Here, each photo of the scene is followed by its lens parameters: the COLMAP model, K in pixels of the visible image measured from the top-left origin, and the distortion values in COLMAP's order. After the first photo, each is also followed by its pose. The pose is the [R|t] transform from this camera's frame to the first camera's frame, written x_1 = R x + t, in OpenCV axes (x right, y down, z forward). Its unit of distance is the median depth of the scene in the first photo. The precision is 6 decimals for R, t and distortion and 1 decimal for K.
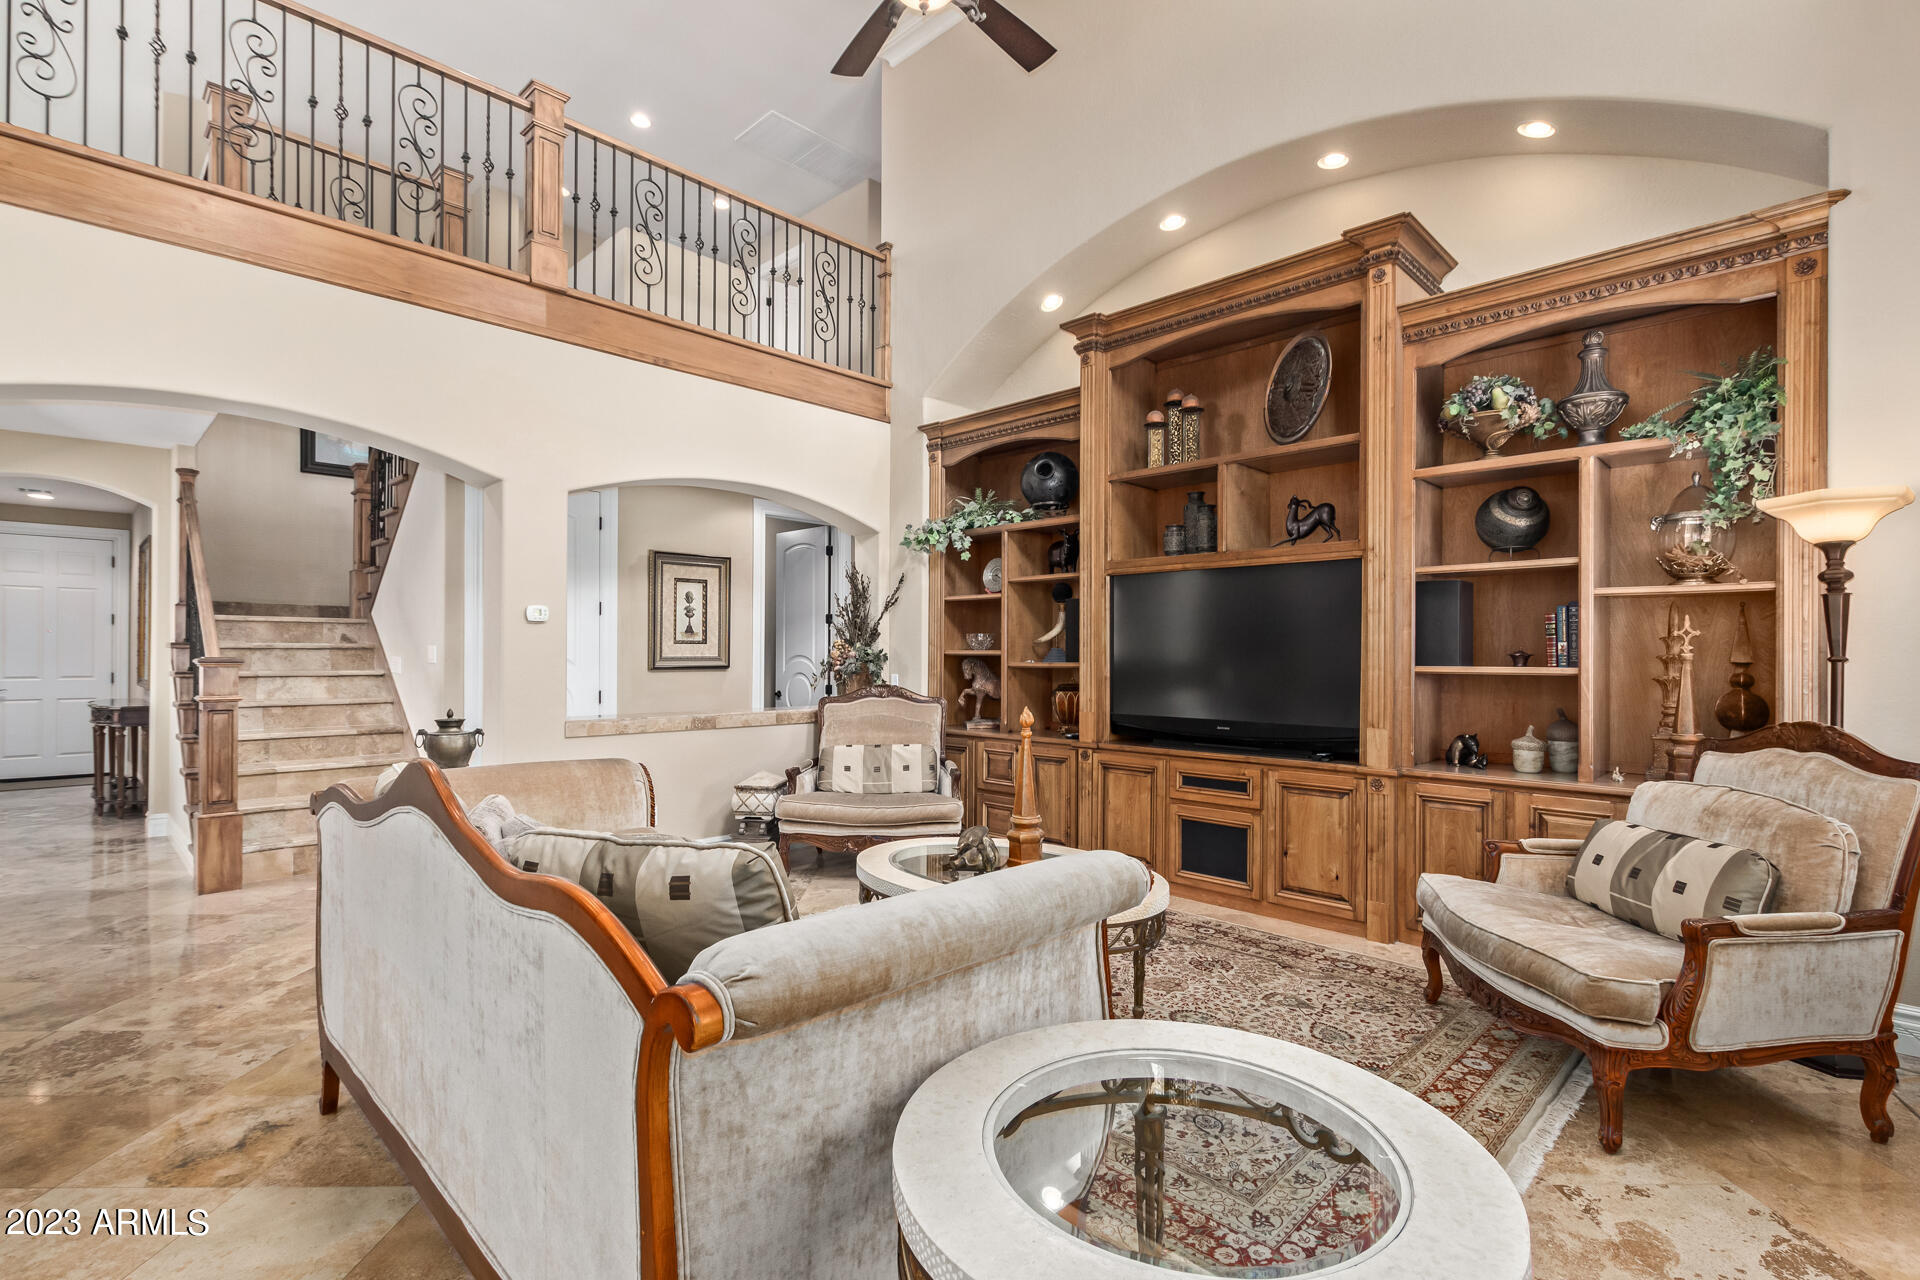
lens RADIAL K [[896.9, 0, 956.5], [0, 896.9, 651.6], [0, 0, 1]] dist [0.005939, -0.000159]
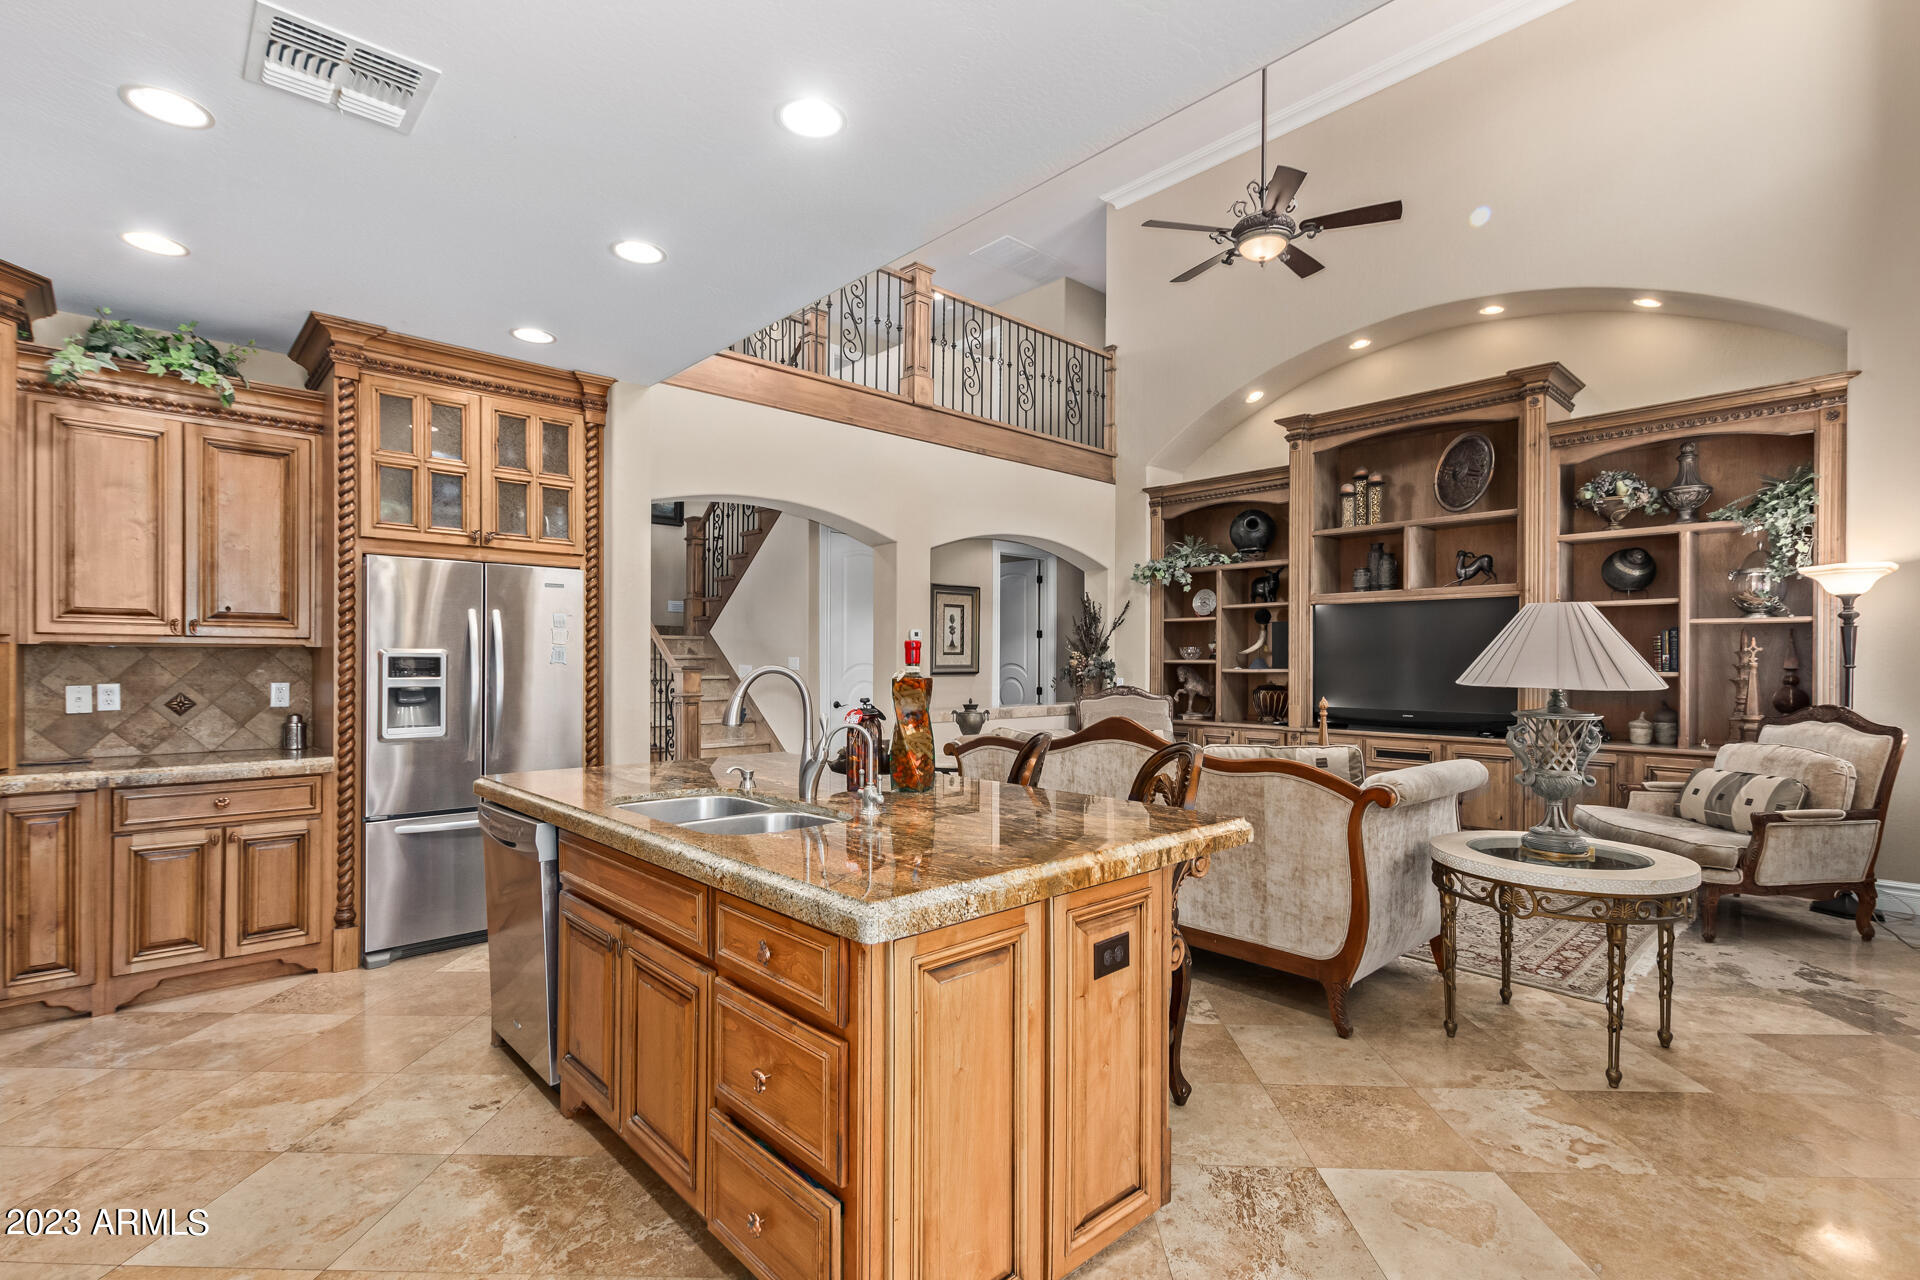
lens RADIAL K [[892.5, 0, 959.5], [0, 892.5, 663.7], [0, 0, 1]] dist [0.004014, -0.000637]
pose [[0.999140, -0.001369, -0.041430, -0.409184], [0.001613, 0.999982, 0.005847, -0.006263], [0.041422, -0.005909, 0.999124, -0.496879]]
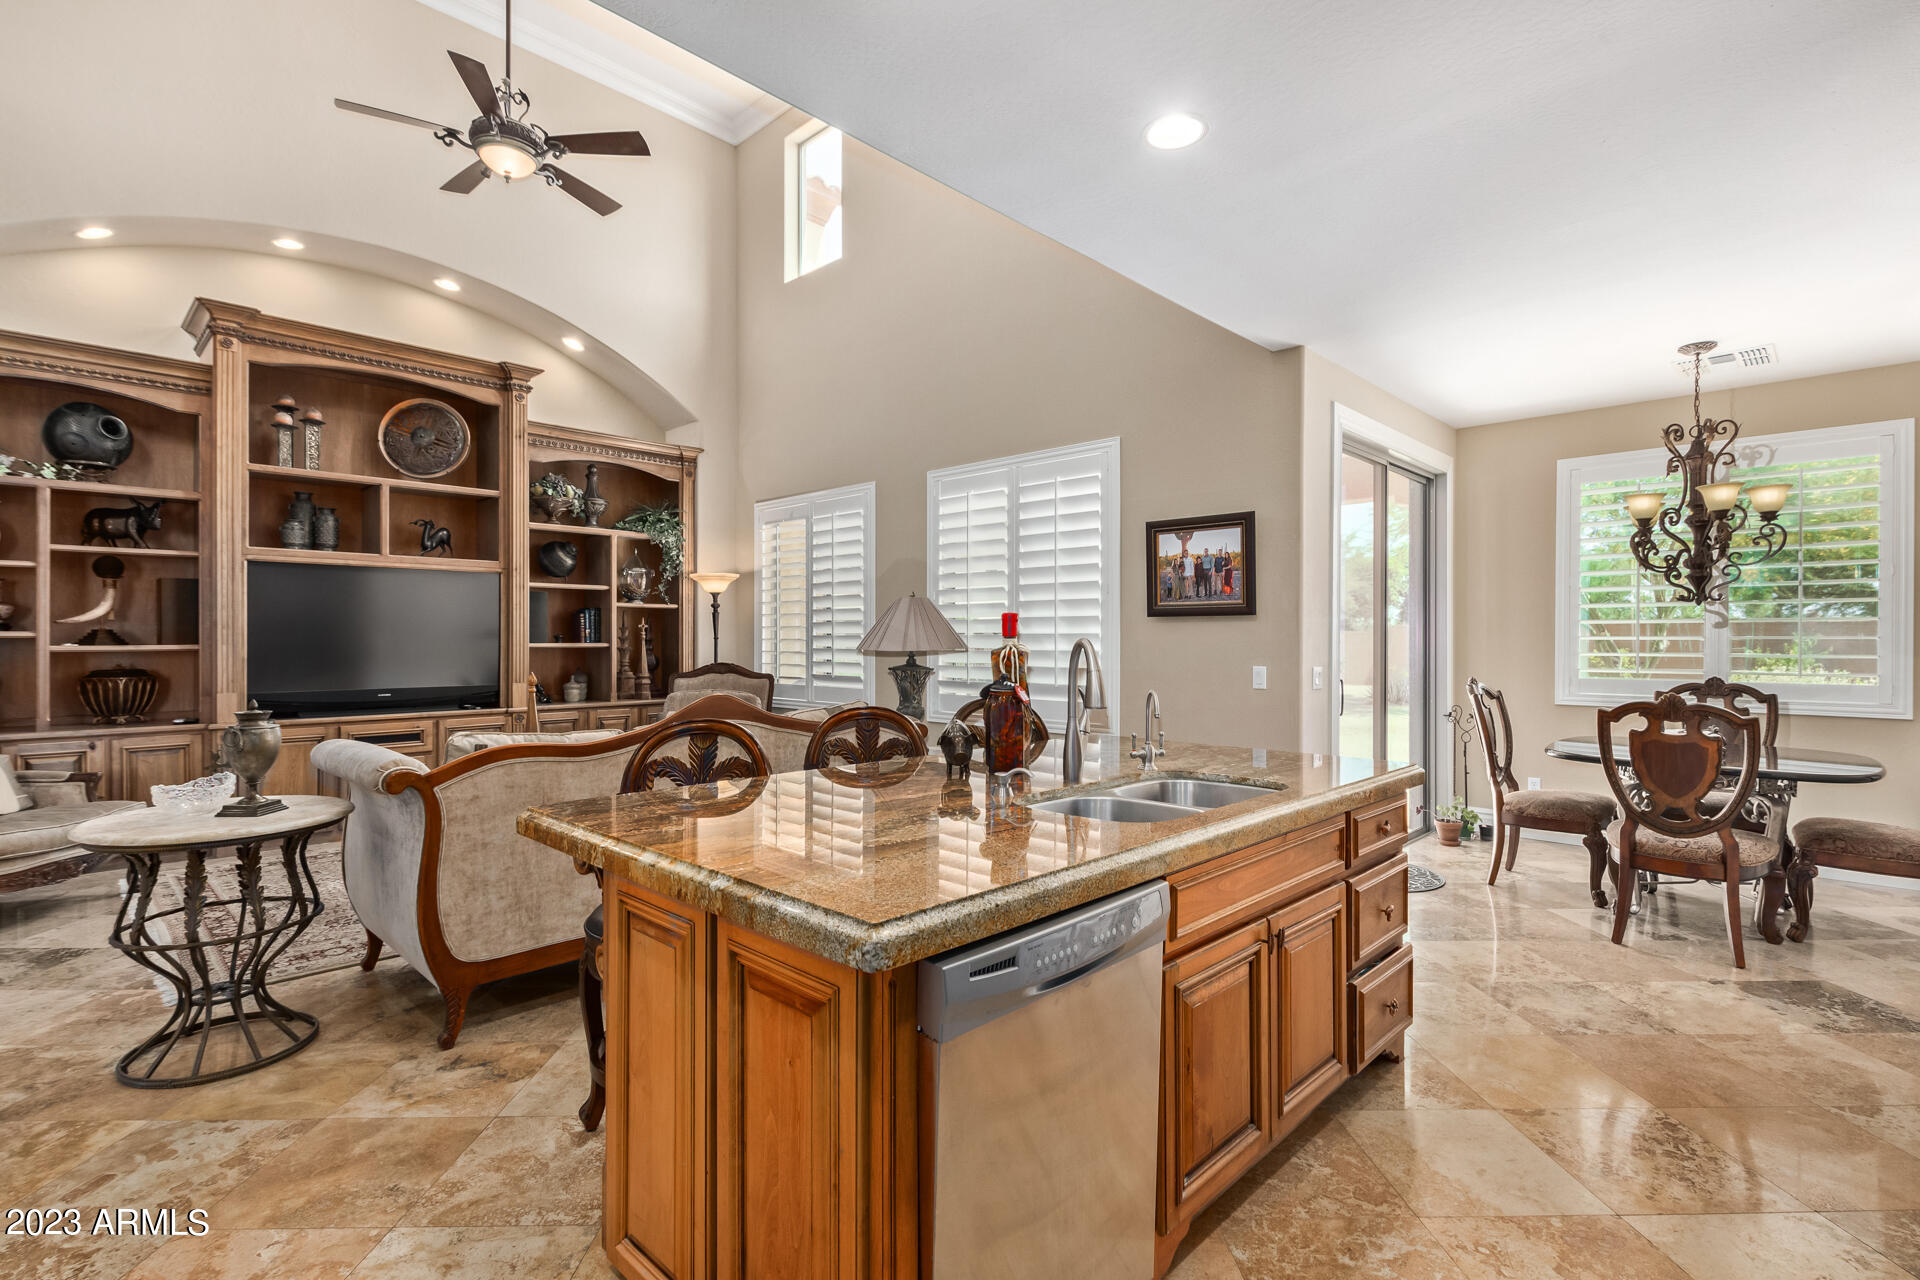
lens RADIAL K [[893.7, 0, 972.3], [0, 893.7, 642.8], [0, 0, 1]] dist [0.000630, -0.001230]
pose [[-0.018675, -0.008588, 0.999789, -1.157941], [-0.003946, 0.999956, 0.008516, -0.002334], [-0.999818, -0.003786, -0.018708, 0.236713]]
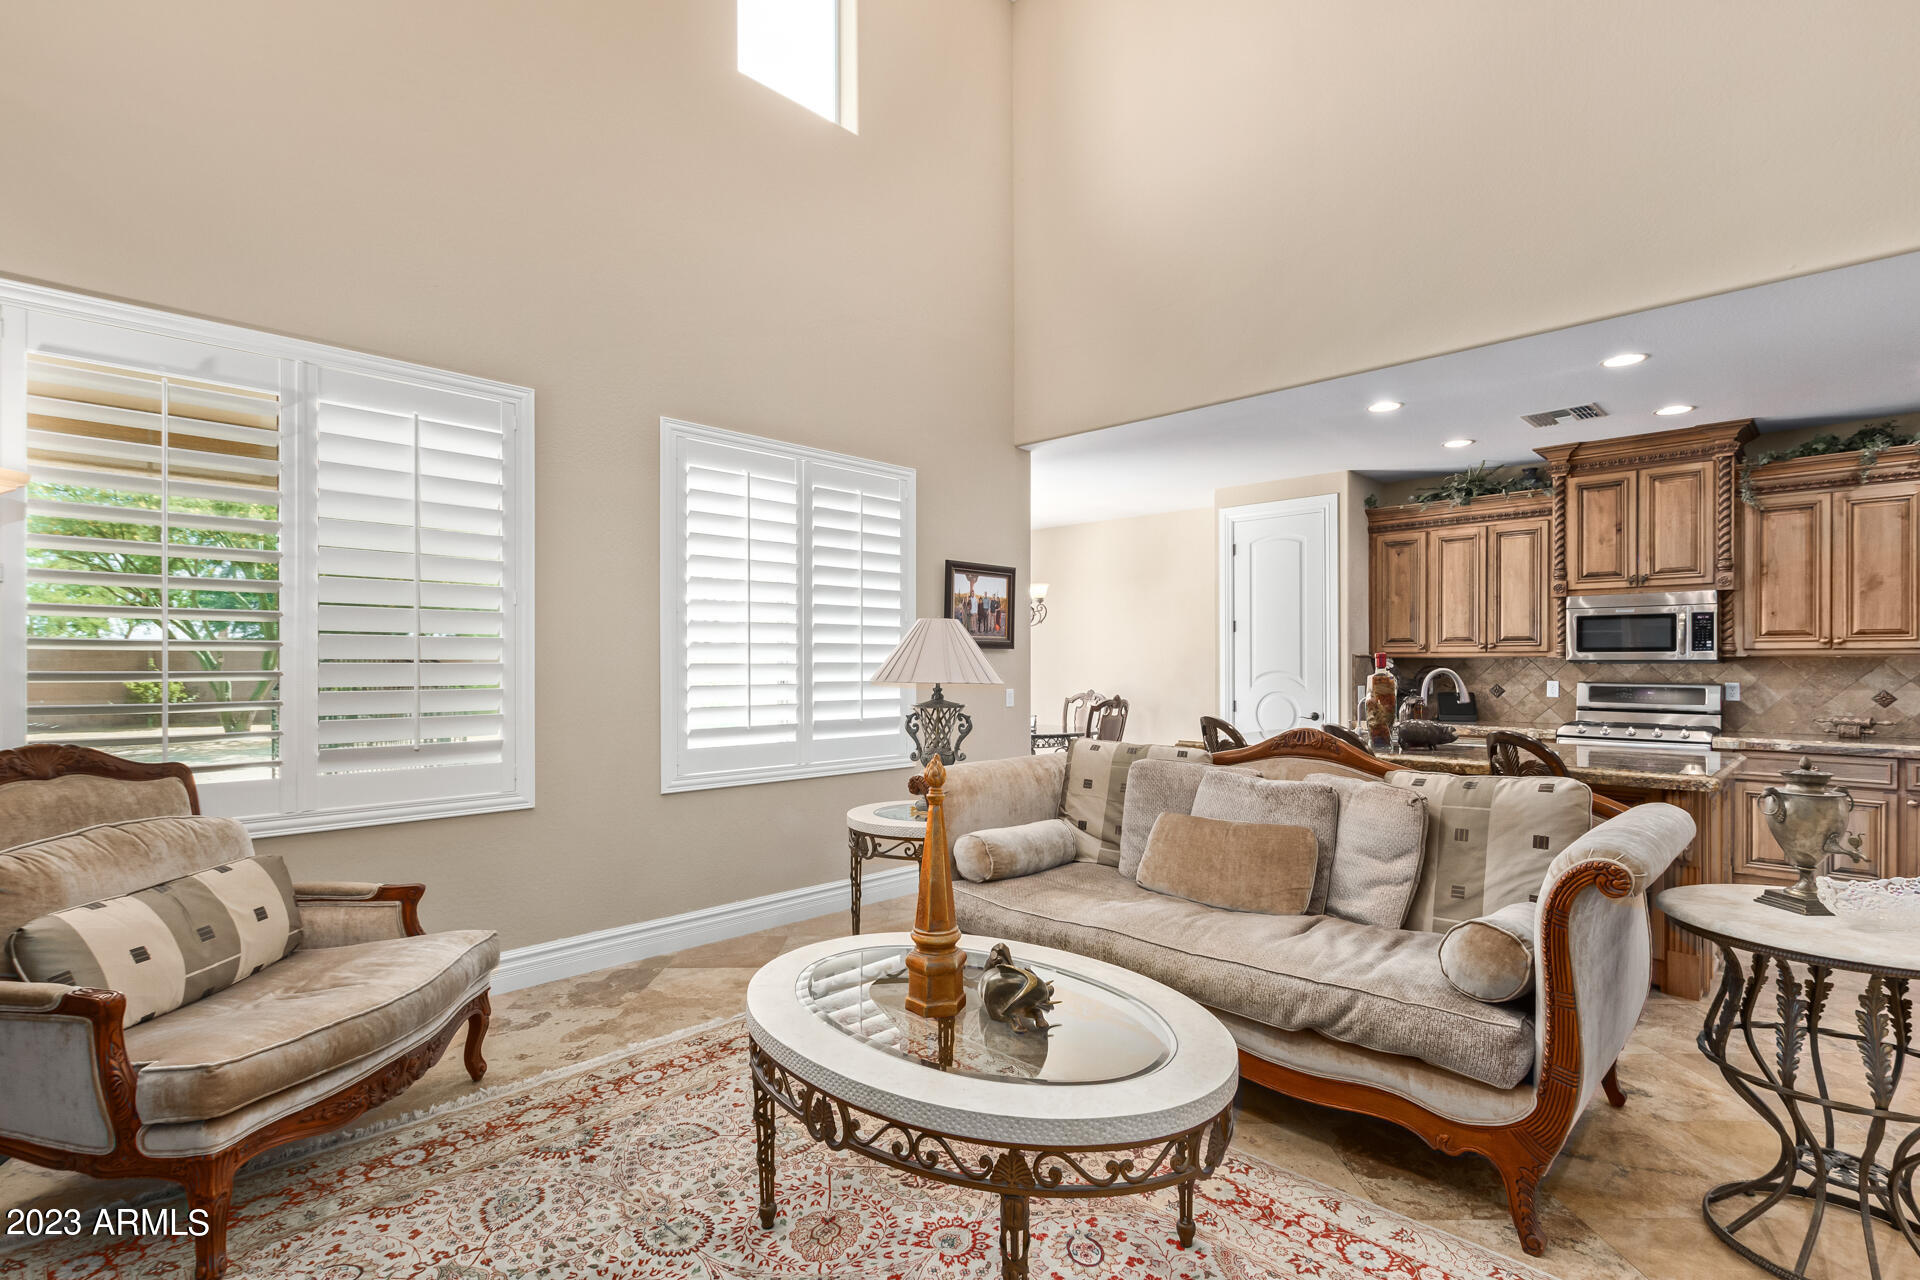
lens RADIAL K [[912.6, 0, 960.3], [0, 912.6, 661.3], [0, 0, 1]] dist [-0.000050, -0.000114]
pose [[-0.999988, -0.004872, -0.001002, 0.049175], [-0.004866, 0.999970, -0.006009, -0.000418], [0.001031, -0.006004, -0.999981, 1.324201]]
